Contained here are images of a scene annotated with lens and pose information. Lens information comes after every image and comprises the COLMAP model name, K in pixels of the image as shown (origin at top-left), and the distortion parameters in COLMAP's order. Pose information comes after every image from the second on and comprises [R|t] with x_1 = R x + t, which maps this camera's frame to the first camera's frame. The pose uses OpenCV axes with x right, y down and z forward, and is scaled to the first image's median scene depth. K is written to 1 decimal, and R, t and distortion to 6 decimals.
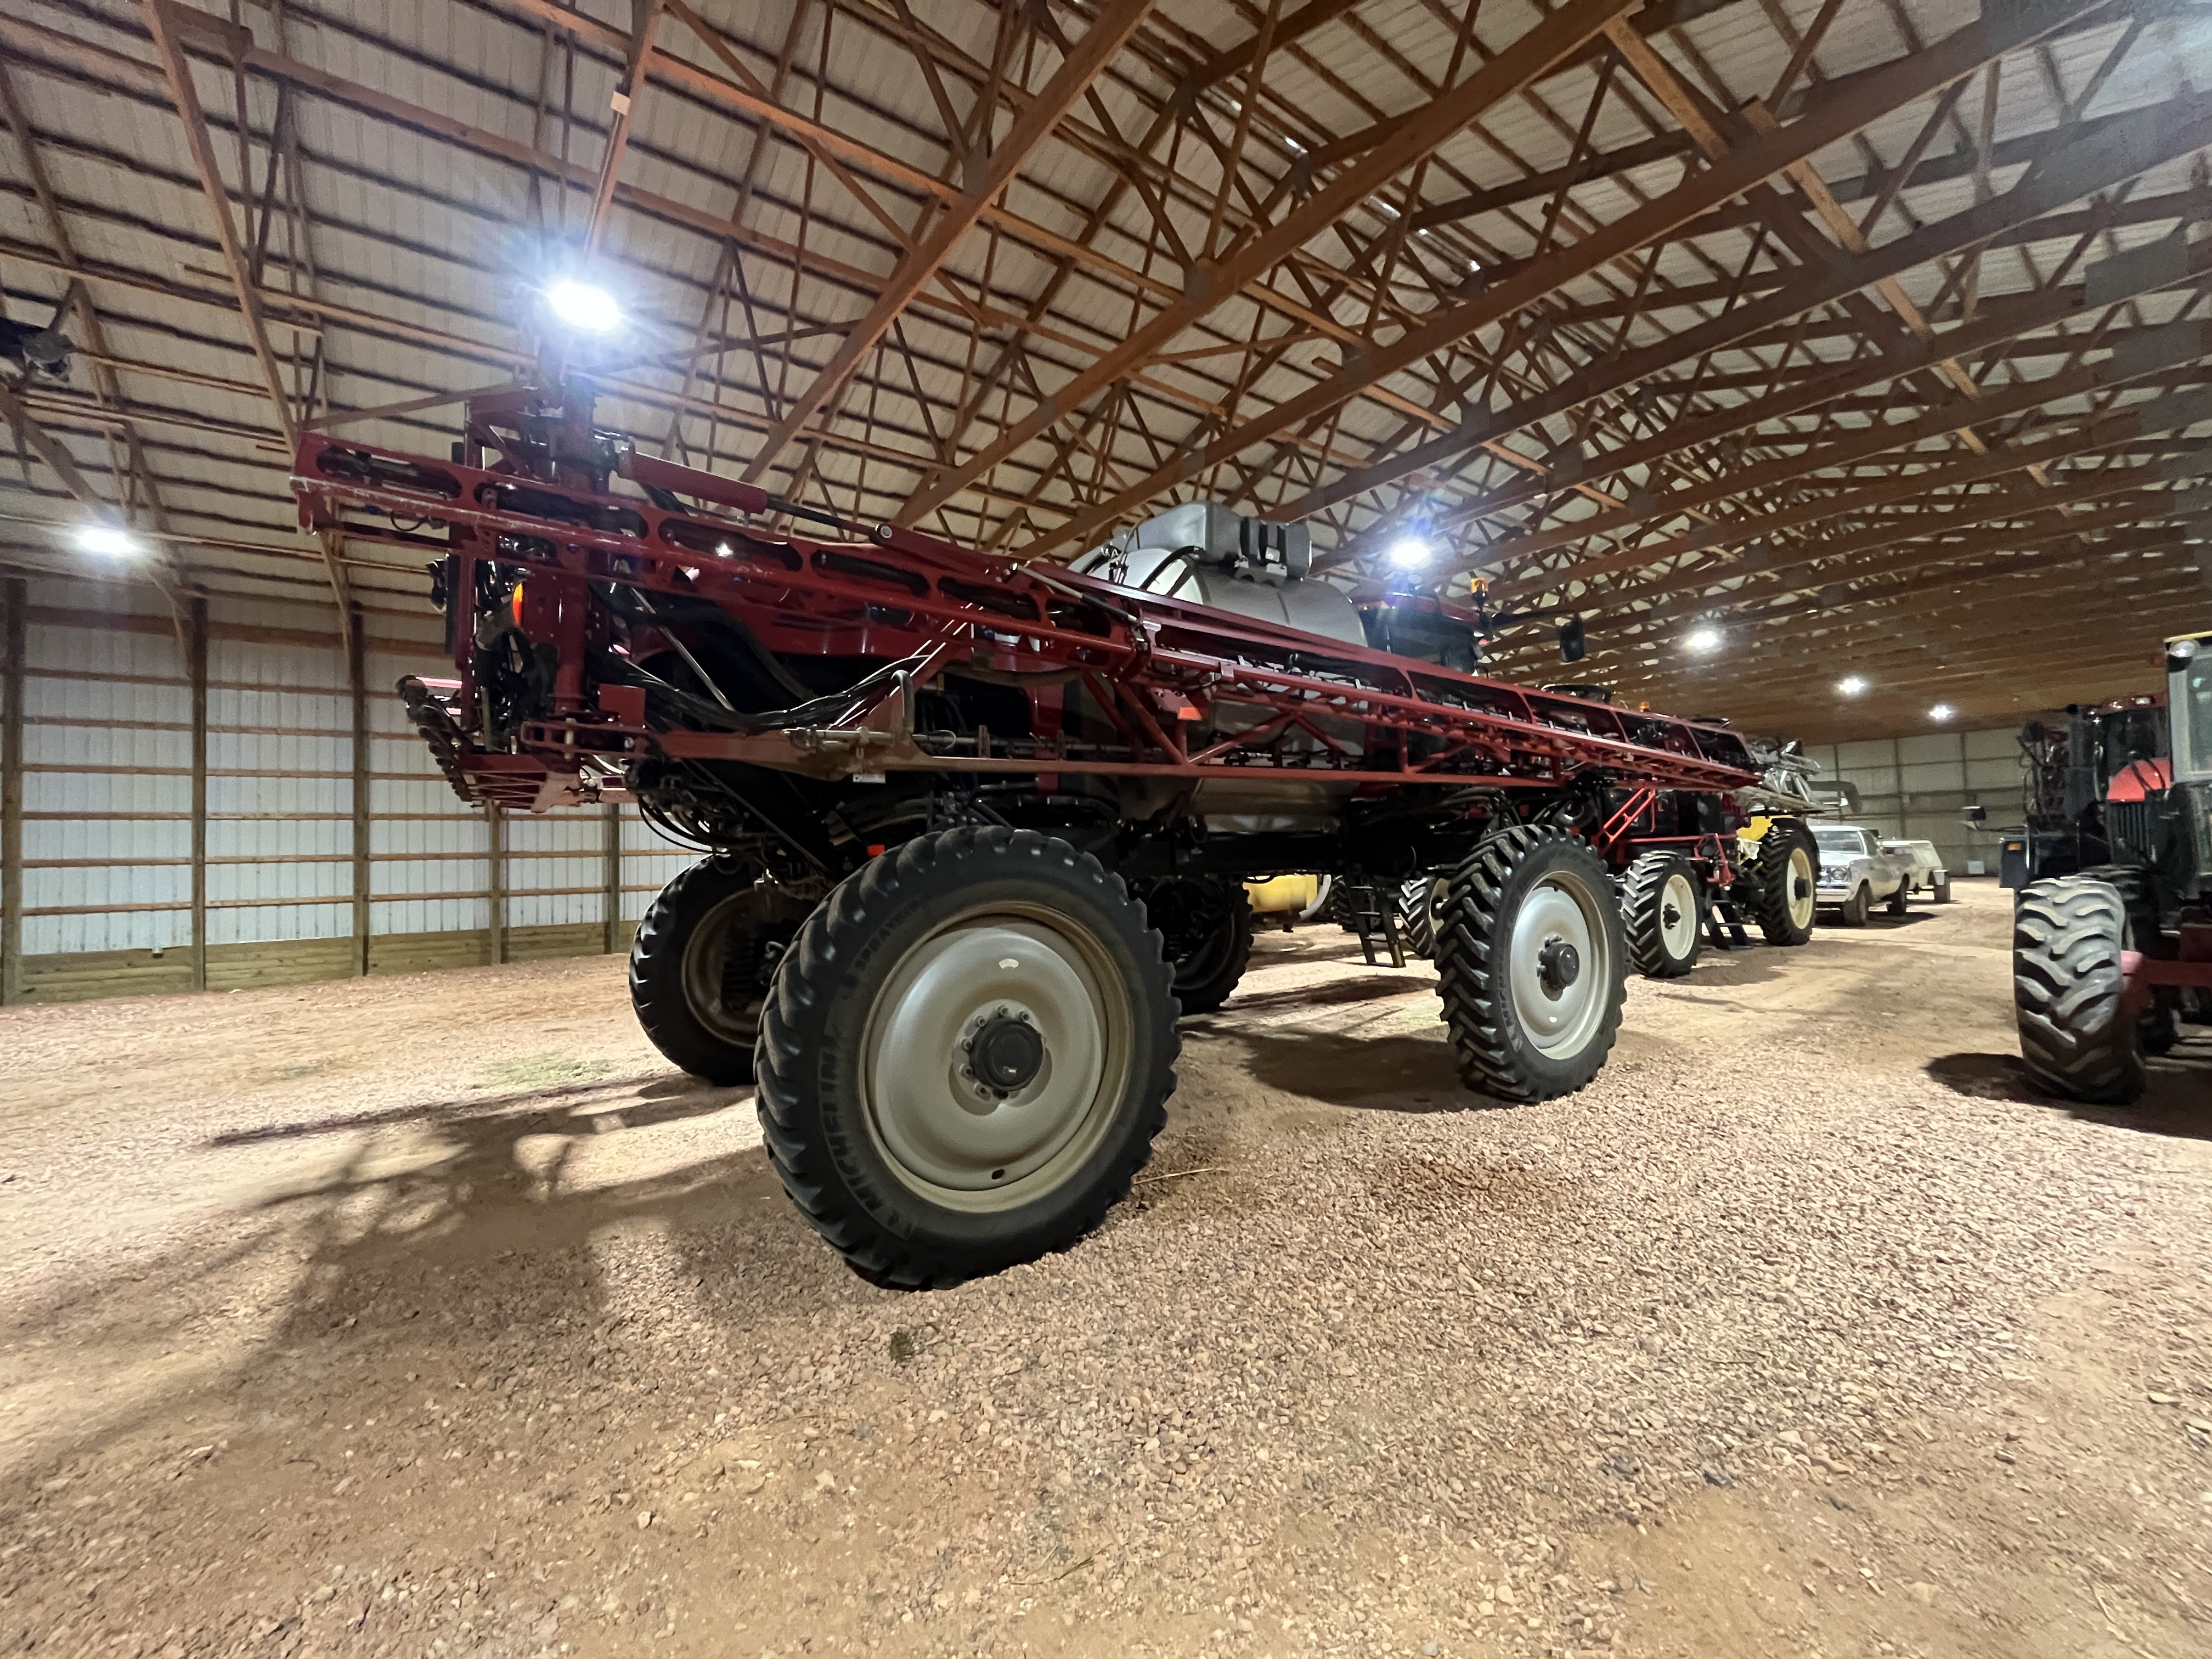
lens RADIAL K [[900.0, 0, 1100.6], [0, 900.0, 824.2], [0, 0, 1]] dist [-0.002920, 0.000023]
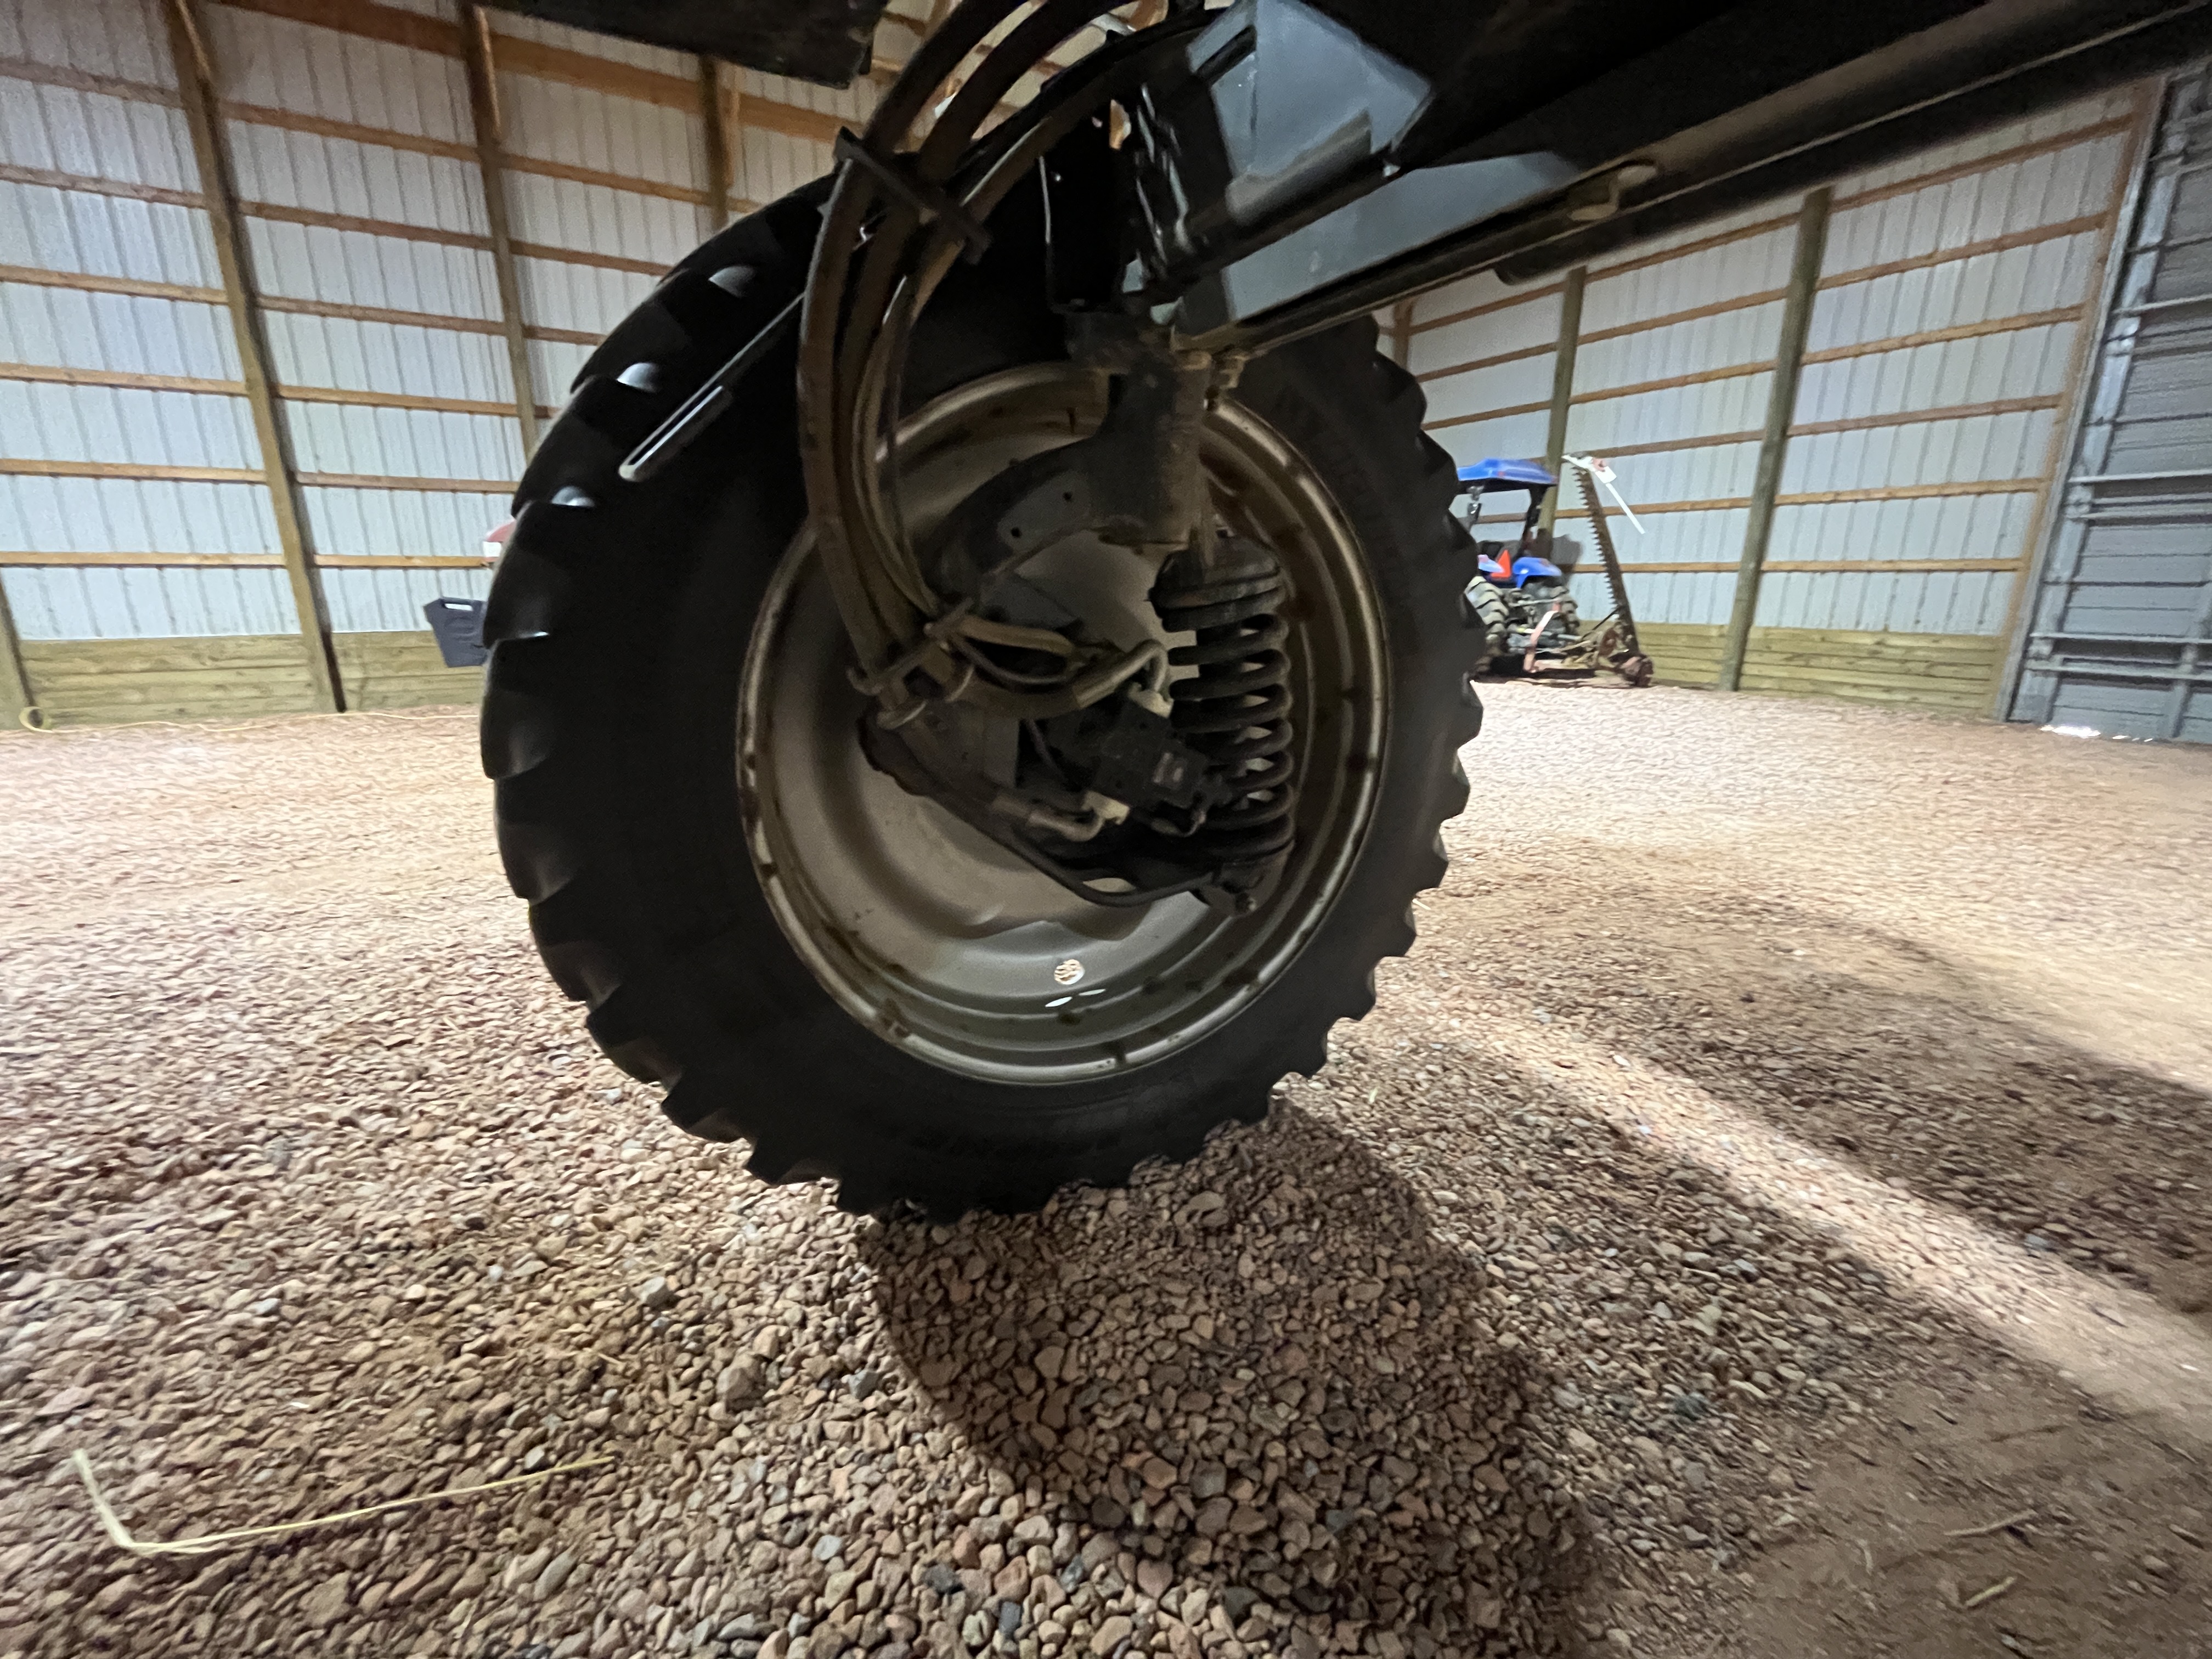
lens RADIAL K [[900.0, 0, 1107.8], [0, 900.0, 823.8], [0, 0, 1]] dist [-0.002920, 0.000023]
pose [[-0.993522, -0.003816, 0.113573, -0.131970], [0.021929, 0.974213, 0.224563, 0.130470], [-0.111501, 0.225599, -0.967818, 1.007803]]
